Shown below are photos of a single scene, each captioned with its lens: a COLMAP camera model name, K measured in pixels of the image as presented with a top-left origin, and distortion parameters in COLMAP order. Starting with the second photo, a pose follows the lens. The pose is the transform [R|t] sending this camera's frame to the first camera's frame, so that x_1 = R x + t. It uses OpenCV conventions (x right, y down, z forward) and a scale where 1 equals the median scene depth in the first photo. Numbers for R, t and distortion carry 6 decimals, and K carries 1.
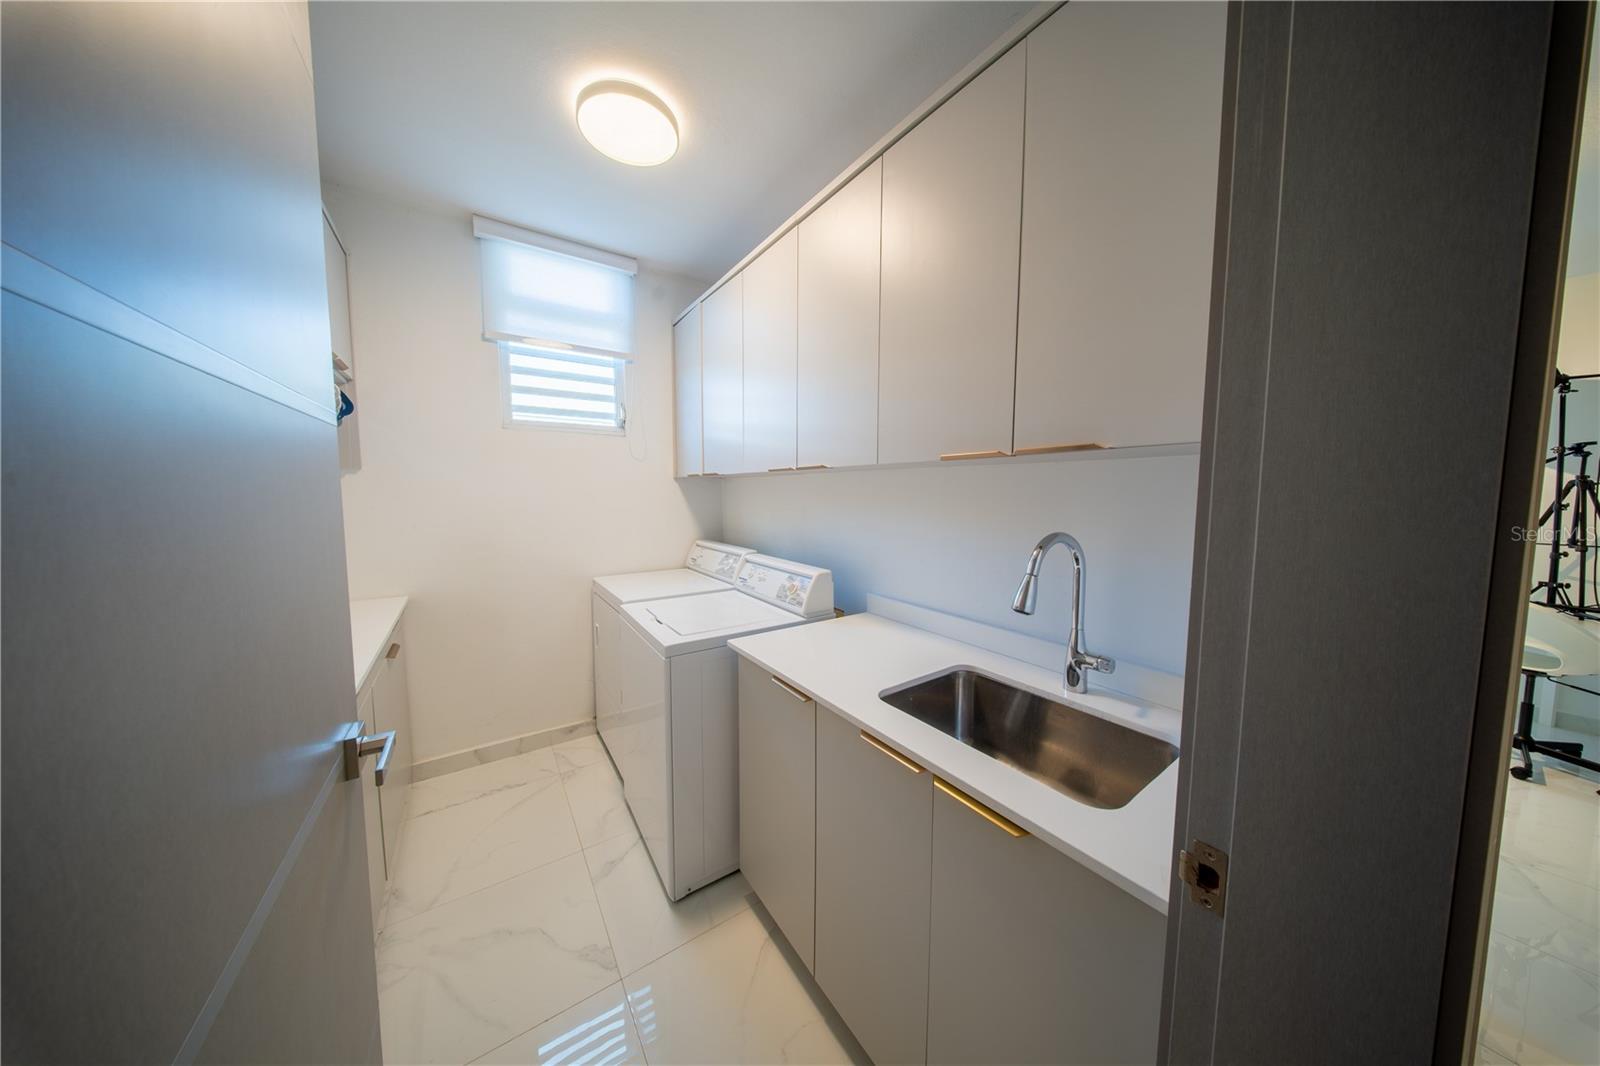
lens RADIAL K [[471.7, 0, 800.4], [0, 471.7, 527.6], [0, 0, 1]] dist [0.015821, -0.000132]
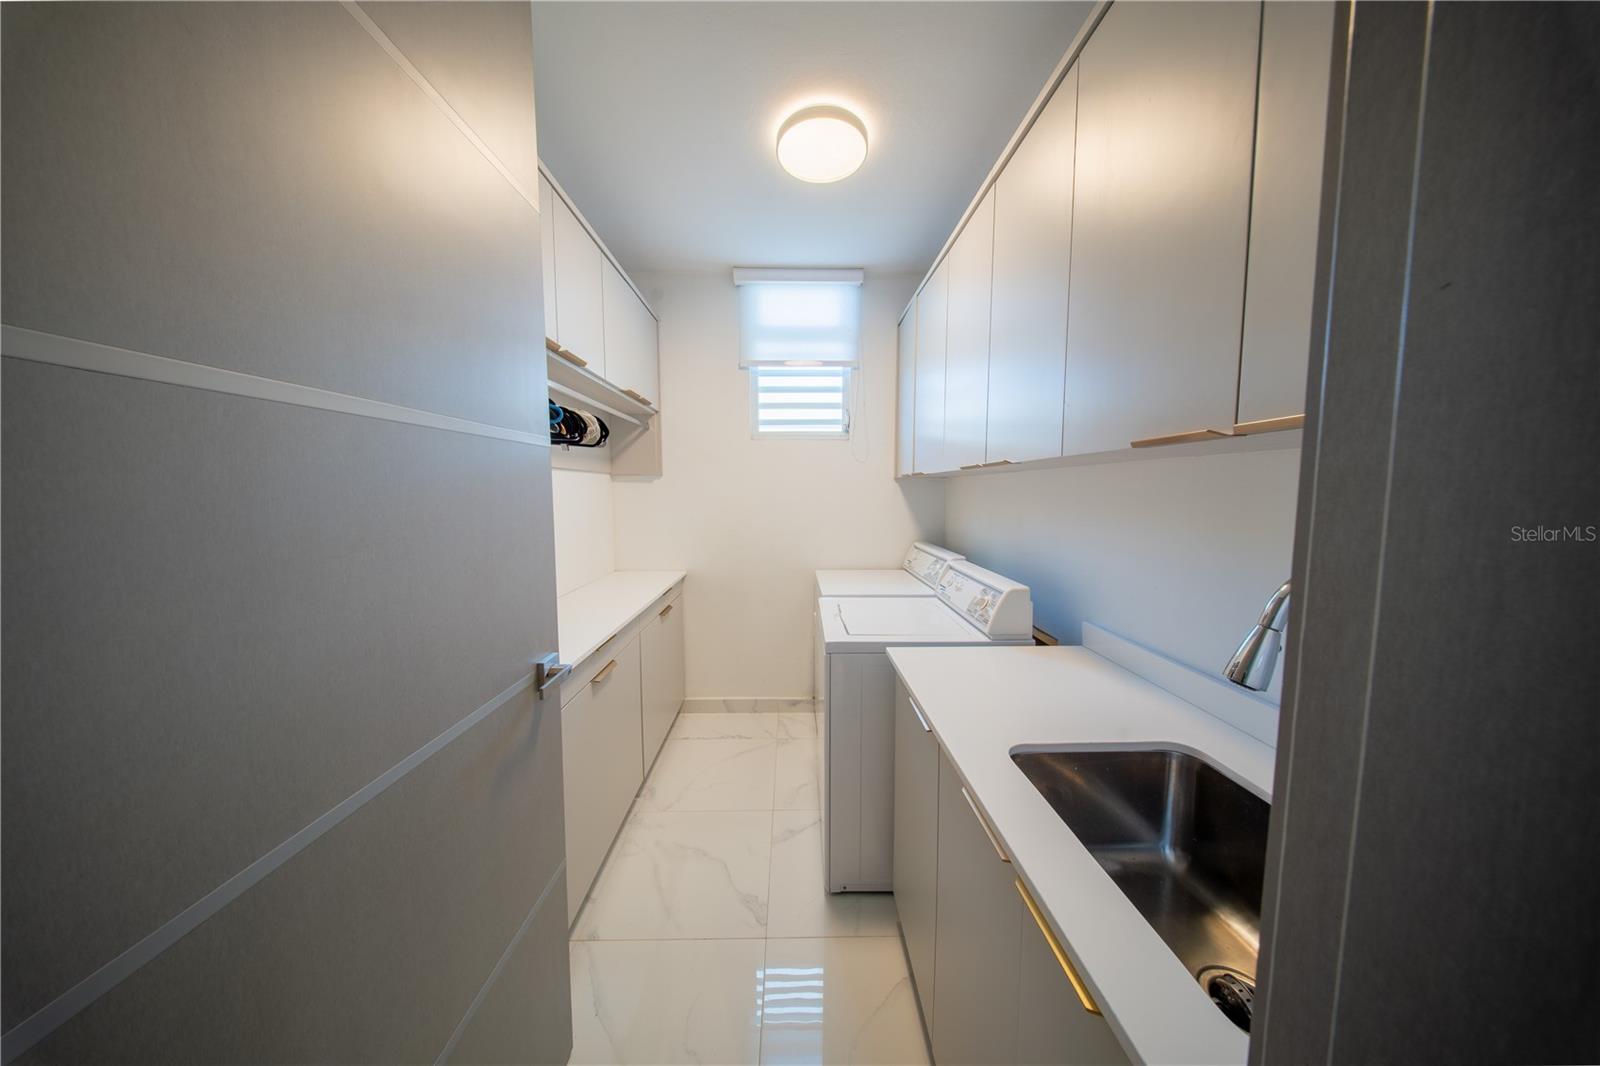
lens RADIAL K [[471.7, 0, 798.5], [0, 471.7, 528.6], [0, 0, 1]] dist [0.015821, -0.000132]
pose [[0.841372, 0.041880, -0.538831, 0.132808], [-0.041422, 0.999058, 0.012971, -0.004762], [0.538867, 0.011406, 0.842314, 0.062981]]
